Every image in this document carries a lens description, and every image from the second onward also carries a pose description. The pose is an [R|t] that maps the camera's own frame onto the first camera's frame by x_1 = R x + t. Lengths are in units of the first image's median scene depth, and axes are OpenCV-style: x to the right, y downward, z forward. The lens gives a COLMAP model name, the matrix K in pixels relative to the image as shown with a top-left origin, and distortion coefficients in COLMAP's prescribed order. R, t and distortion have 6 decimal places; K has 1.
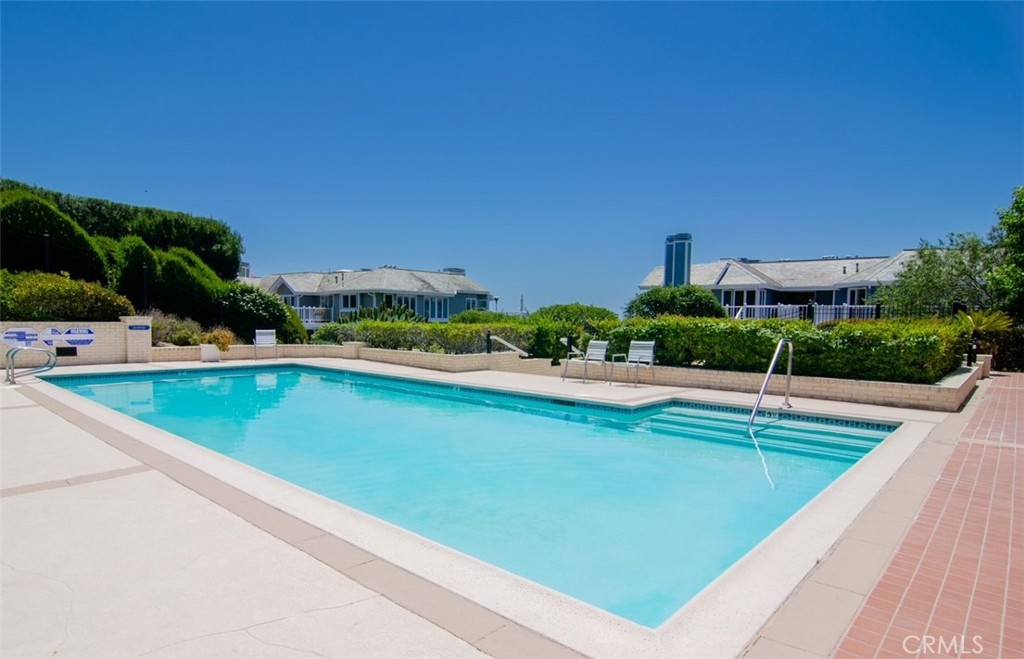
lens RADIAL K [[563.1, 0, 512.0], [0, 563.1, 329.5], [0, 0, 1]] dist [0.001451, -0.000039]
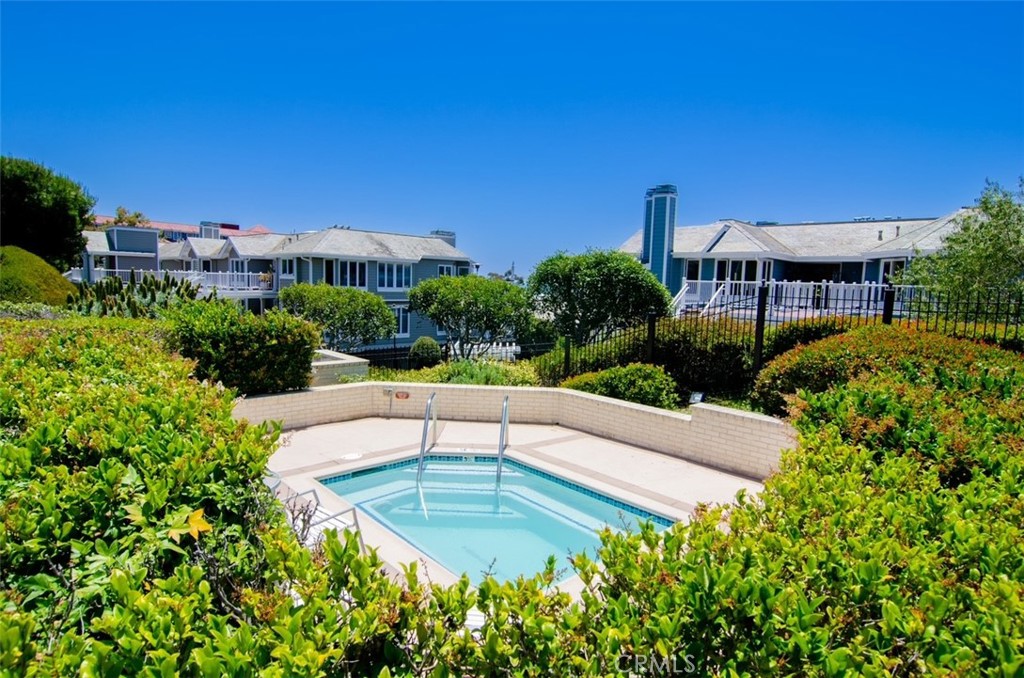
lens RADIAL K [[540.3, 0, 512.0], [0, 540.3, 339.0], [0, 0, 1]] dist [-0.005076, -0.000577]
pose [[0.995672, 0.026852, -0.088970, 0.160432], [-0.019509, 0.996408, 0.082402, -0.015778], [0.090863, -0.080309, 0.992620, 0.216788]]
